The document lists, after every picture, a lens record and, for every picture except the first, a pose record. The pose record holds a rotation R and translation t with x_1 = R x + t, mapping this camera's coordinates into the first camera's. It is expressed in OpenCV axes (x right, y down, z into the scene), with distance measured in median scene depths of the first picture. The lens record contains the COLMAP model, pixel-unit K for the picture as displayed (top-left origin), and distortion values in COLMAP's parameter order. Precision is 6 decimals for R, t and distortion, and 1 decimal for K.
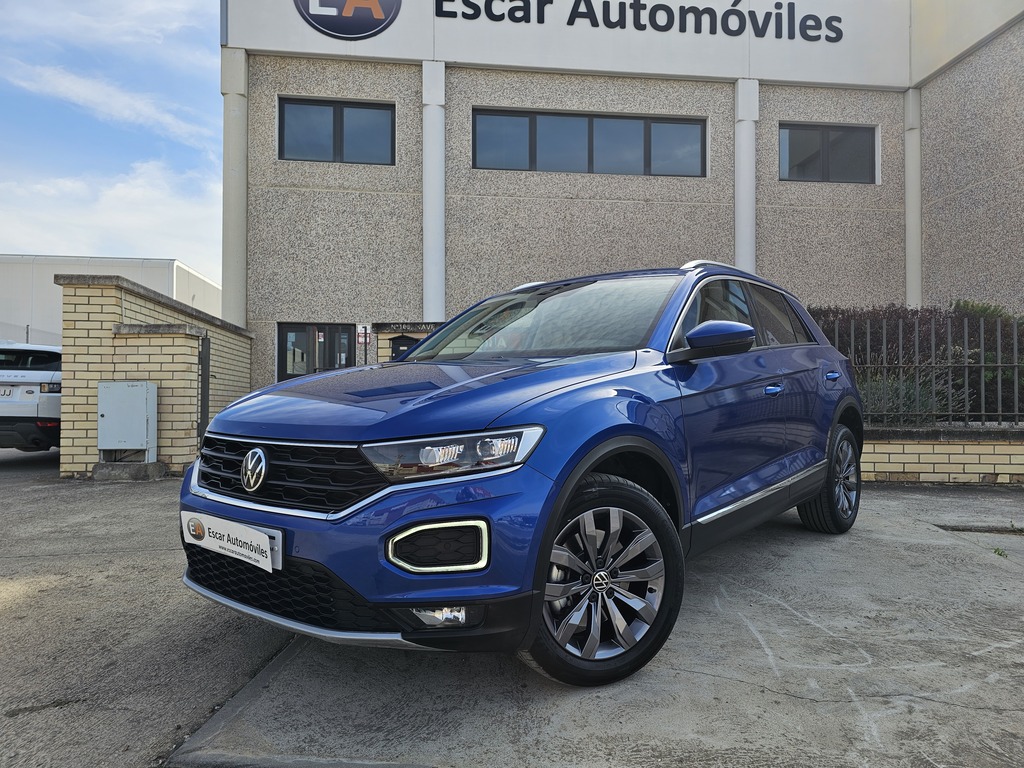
lens RADIAL K [[686.0, 0, 508.9], [0, 686.0, 395.0], [0, 0, 1]] dist [0.053387, -0.046651]
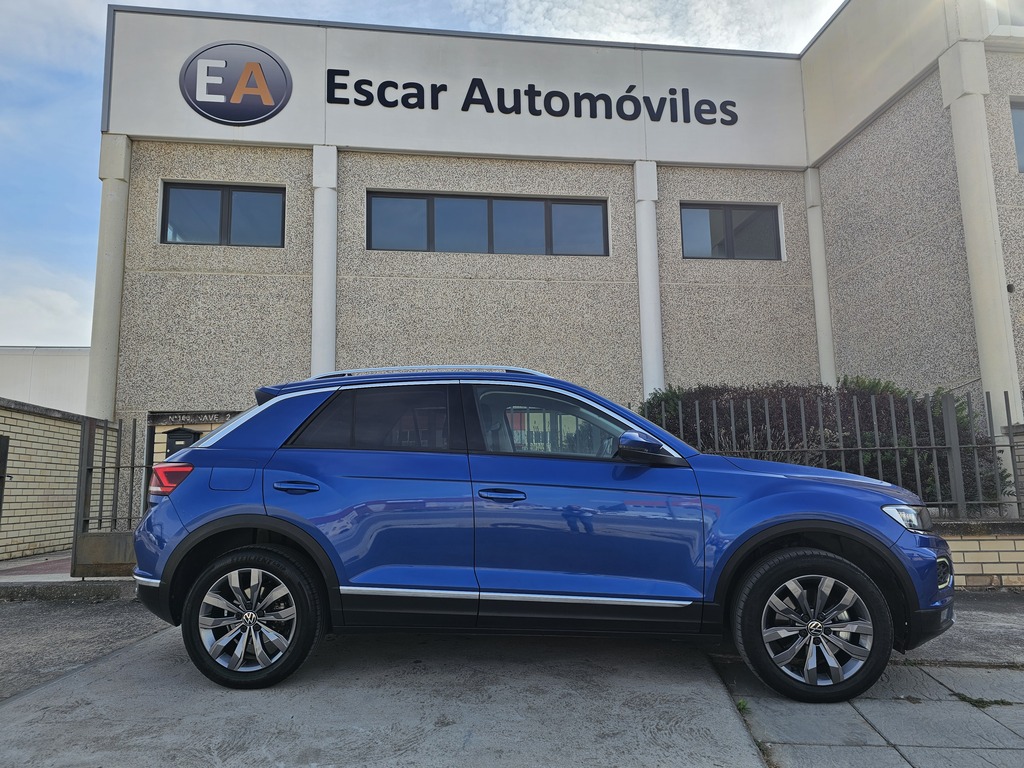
lens RADIAL K [[686.0, 0, 522.0], [0, 686.0, 391.4], [0, 0, 1]] dist [0.053387, -0.046651]
pose [[0.999541, -0.019064, 0.023548, 0.140291], [0.021693, 0.992899, -0.116963, -0.011385], [-0.021151, 0.117421, 0.992857, 0.053252]]
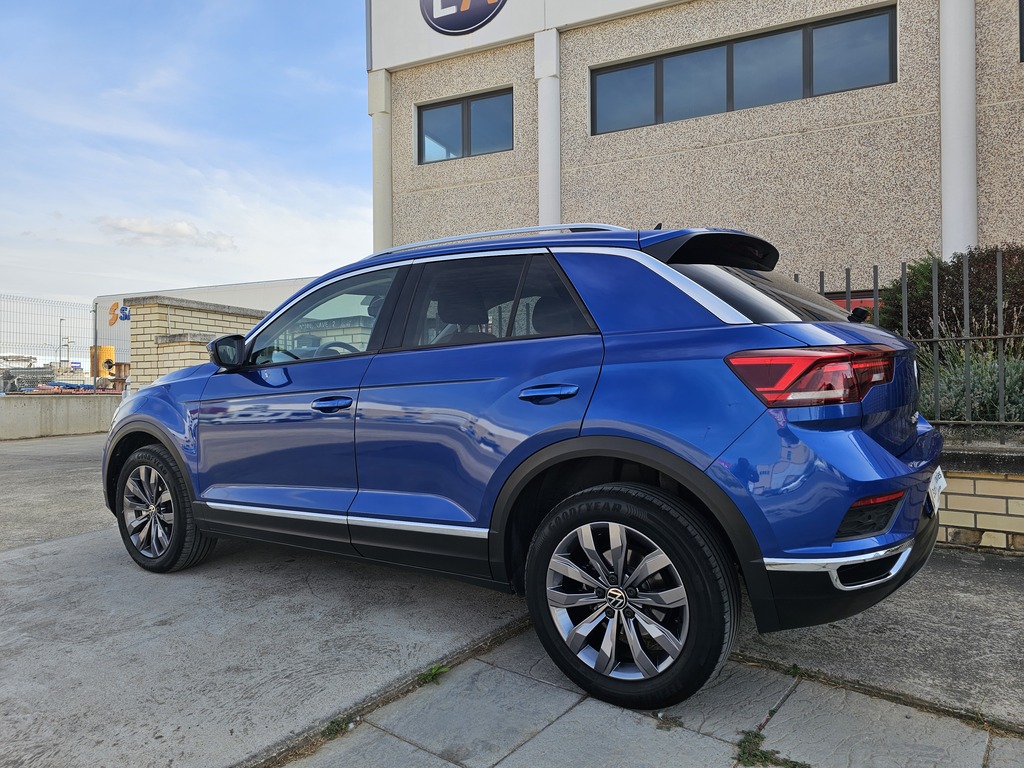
lens RADIAL K [[686.0, 0, 508.4], [0, 686.0, 385.5], [0, 0, 1]] dist [0.053387, -0.046651]
pose [[0.853363, -0.010776, -0.521205, 0.329688], [0.018492, 0.999783, 0.009606, -0.008330], [0.520988, -0.017836, 0.853377, 0.156754]]
